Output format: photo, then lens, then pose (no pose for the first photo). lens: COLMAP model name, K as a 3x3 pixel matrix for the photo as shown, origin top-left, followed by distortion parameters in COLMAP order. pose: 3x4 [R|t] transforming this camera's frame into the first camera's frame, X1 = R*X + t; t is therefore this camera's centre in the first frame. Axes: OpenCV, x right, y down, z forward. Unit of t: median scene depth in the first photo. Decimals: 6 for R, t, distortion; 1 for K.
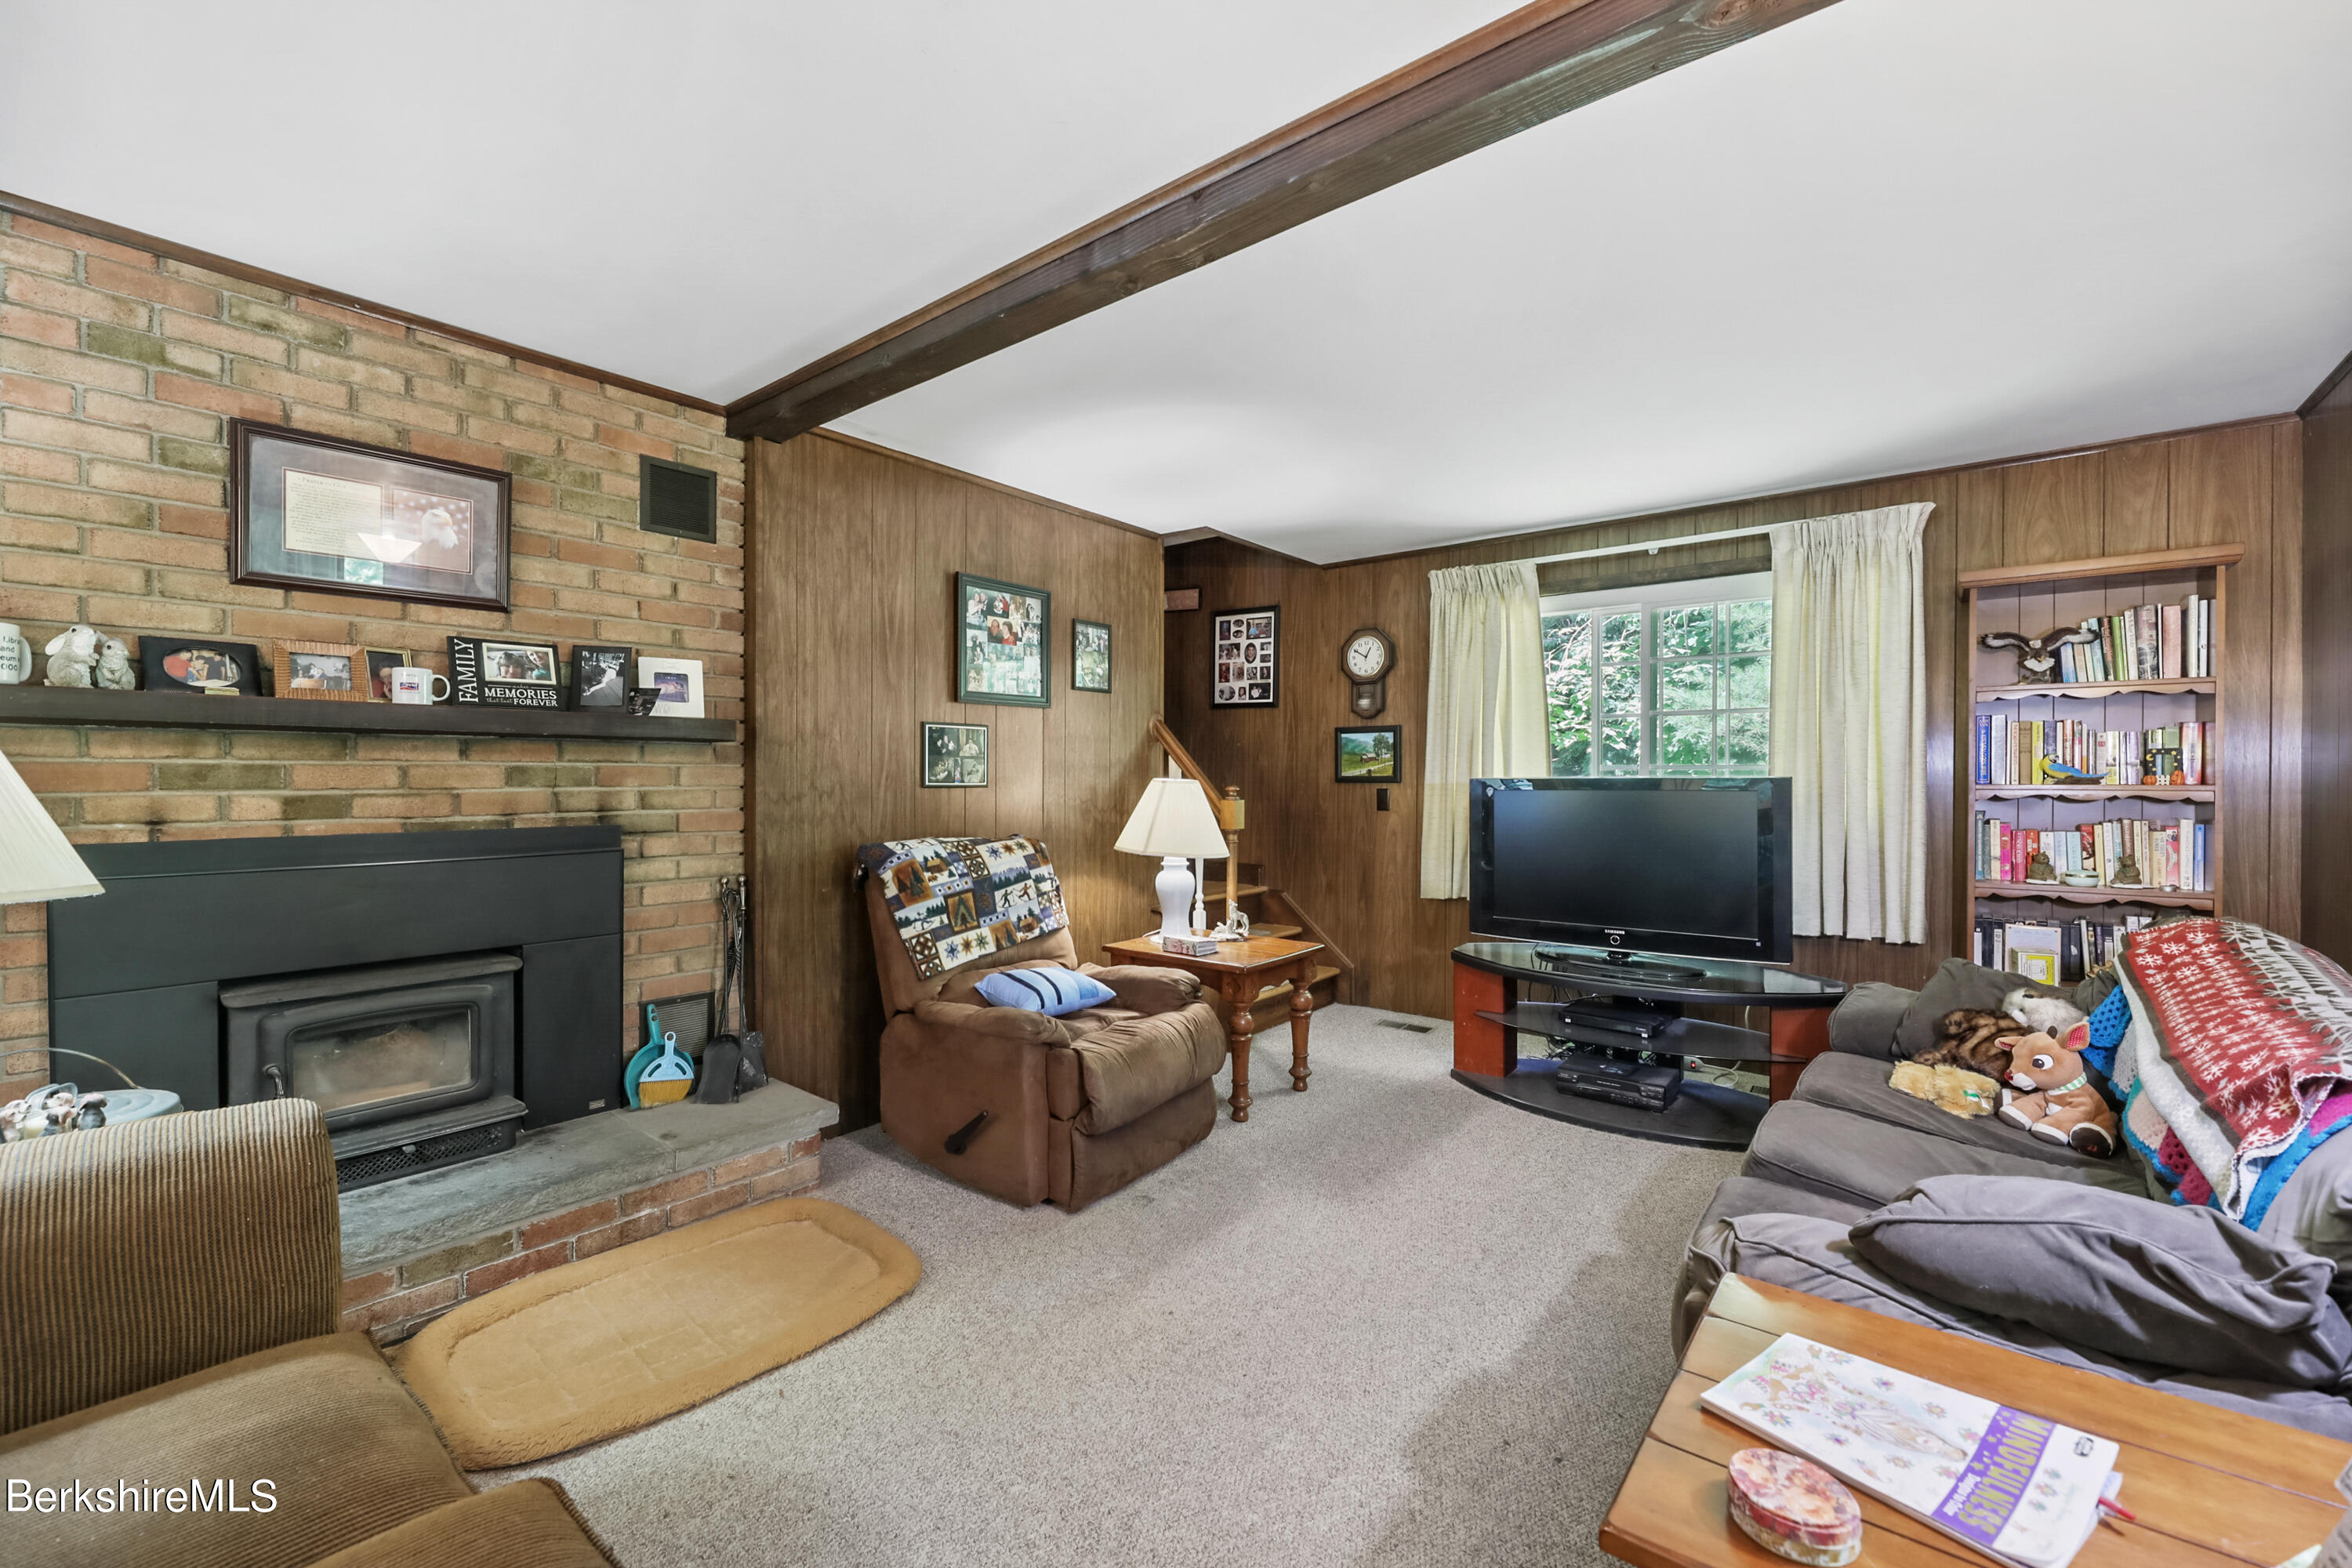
lens RADIAL K [[959.3, 0, 1166.2], [0, 959.3, 778.9], [0, 0, 1]] dist [-0.001722, -0.000261]
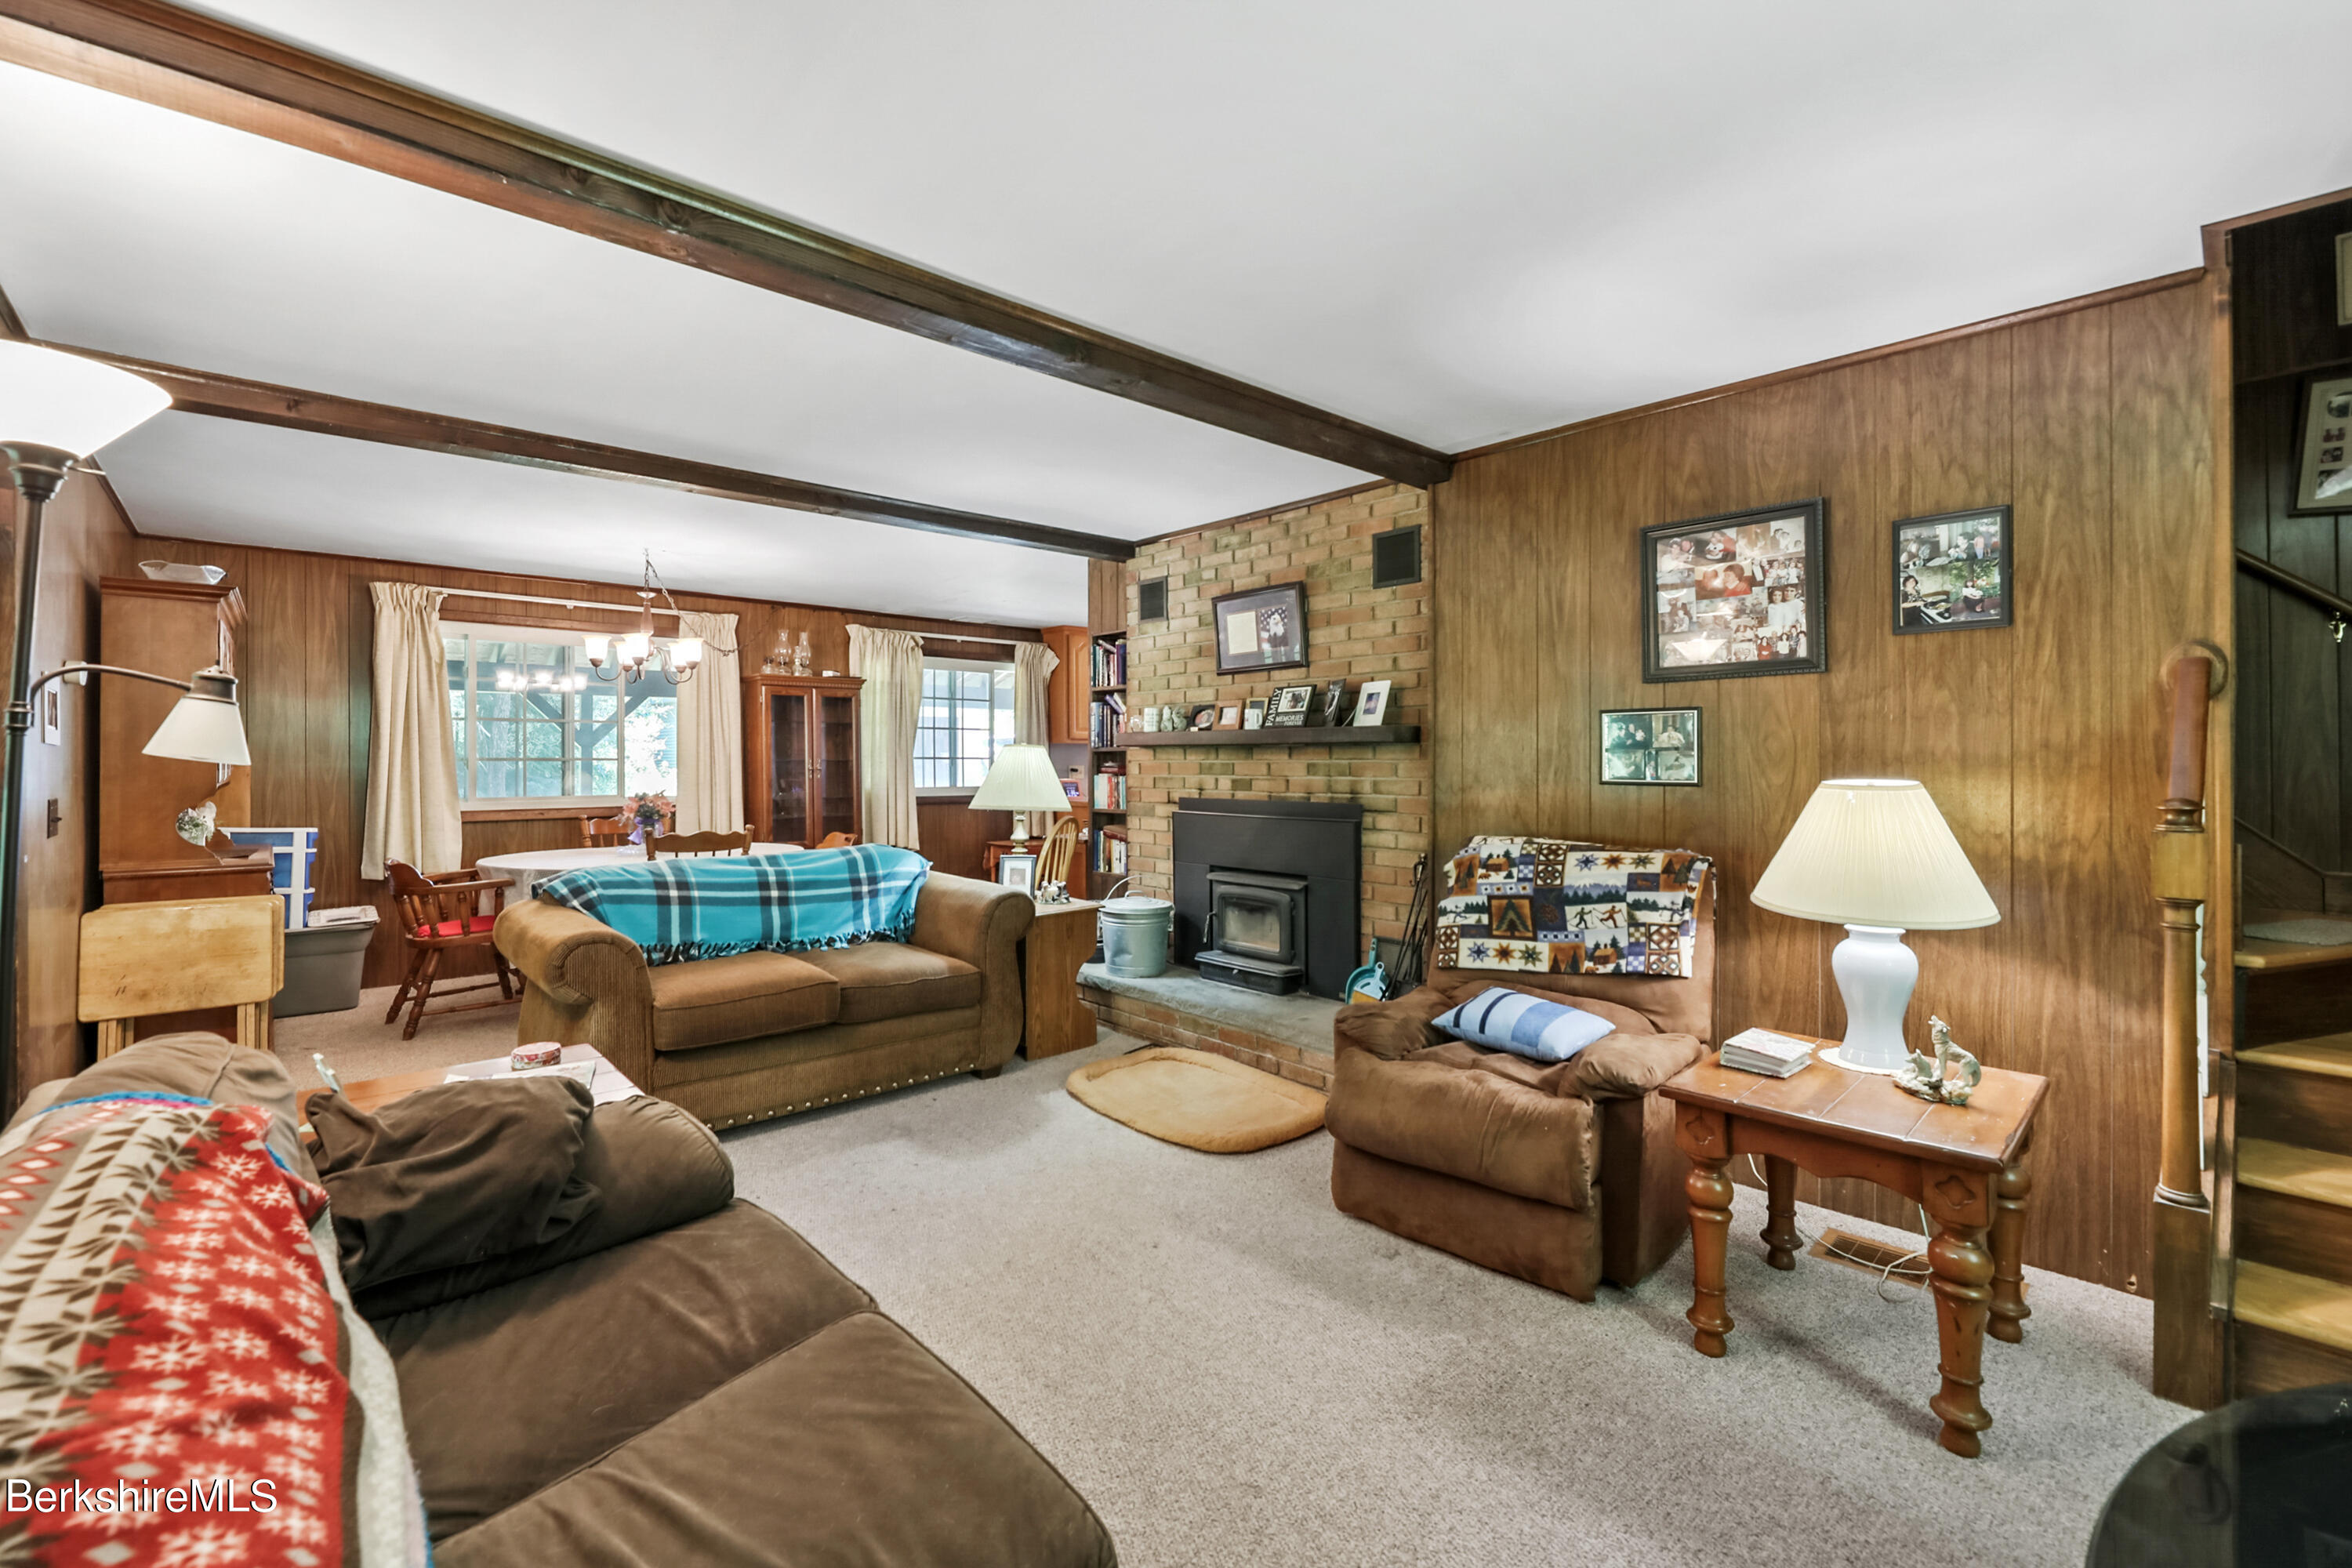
lens RADIAL K [[959.3, 0, 1122.2], [0, 959.3, 764.3], [0, 0, 1]] dist [-0.001722, -0.000261]
pose [[-0.157118, 0.003609, -0.987573, 0.790918], [-0.001420, 0.999991, 0.003880, -0.014137], [0.987579, 0.002012, -0.157112, 0.794105]]
